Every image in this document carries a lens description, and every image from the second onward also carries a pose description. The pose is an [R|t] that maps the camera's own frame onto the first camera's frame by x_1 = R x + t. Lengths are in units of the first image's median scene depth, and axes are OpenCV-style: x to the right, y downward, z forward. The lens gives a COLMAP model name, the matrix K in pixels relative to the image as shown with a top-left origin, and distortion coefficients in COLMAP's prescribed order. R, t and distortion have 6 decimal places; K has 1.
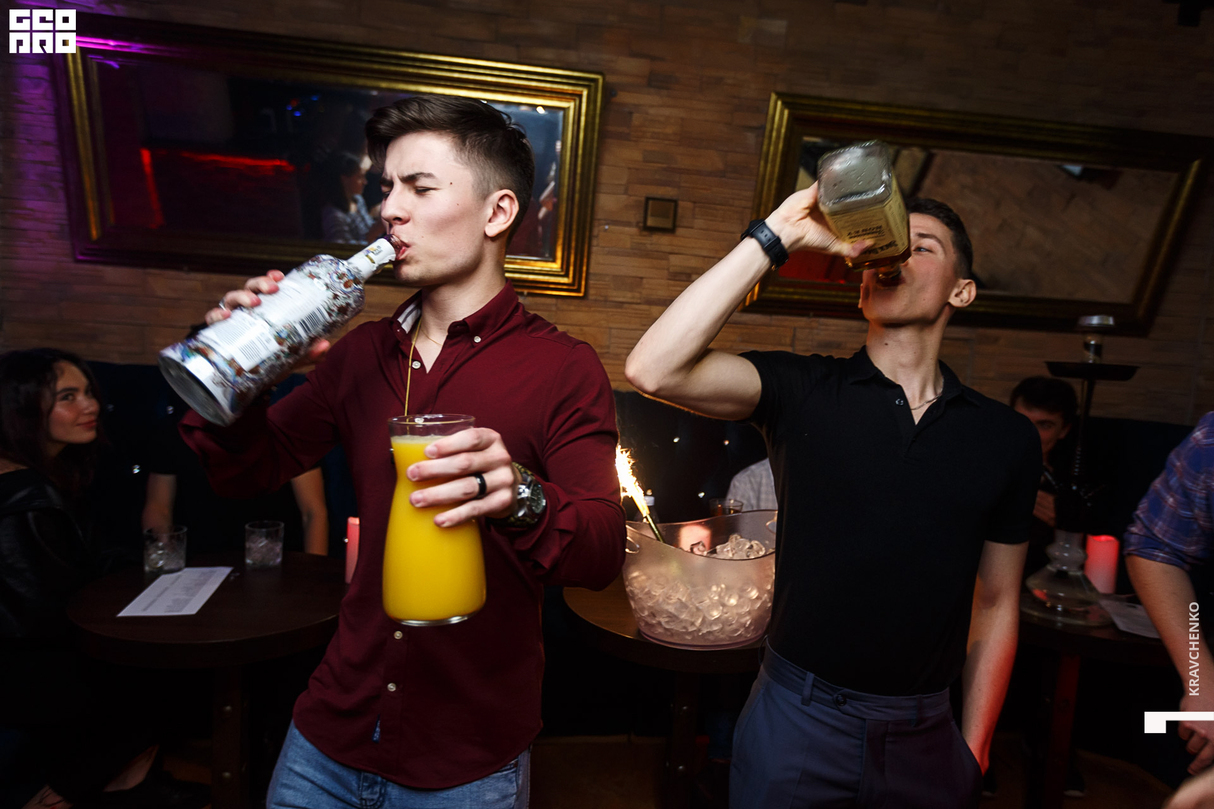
lens RADIAL K [[740.1, 0, 564.2], [0, 740.1, 400.4], [0, 0, 1]] dist [-0.004816, 0.008388]
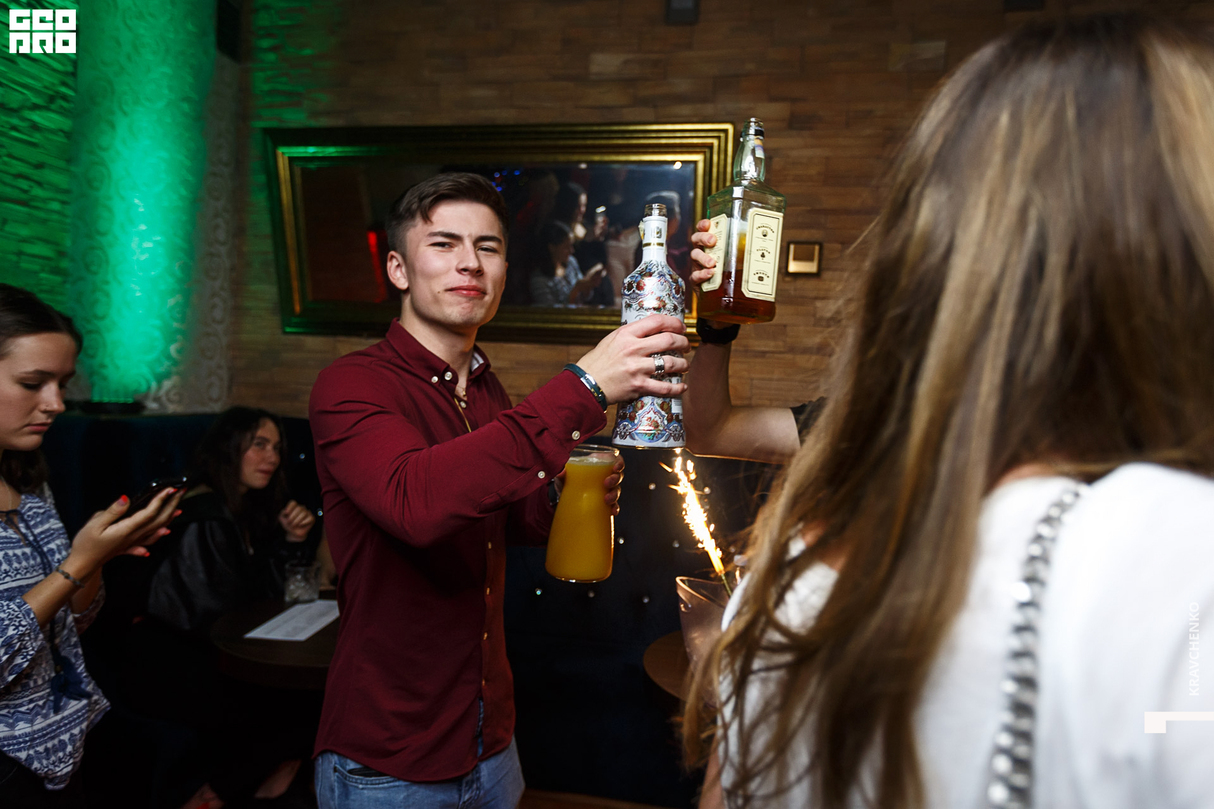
lens RADIAL K [[740.1, 0, 606.5], [0, 740.1, 408.7], [0, 0, 1]] dist [-0.004816, 0.008388]
pose [[0.955117, -0.011801, -0.295995, 0.168953], [-0.008370, 0.997732, -0.066787, 0.006884], [0.296111, 0.066267, 0.952852, 0.032157]]
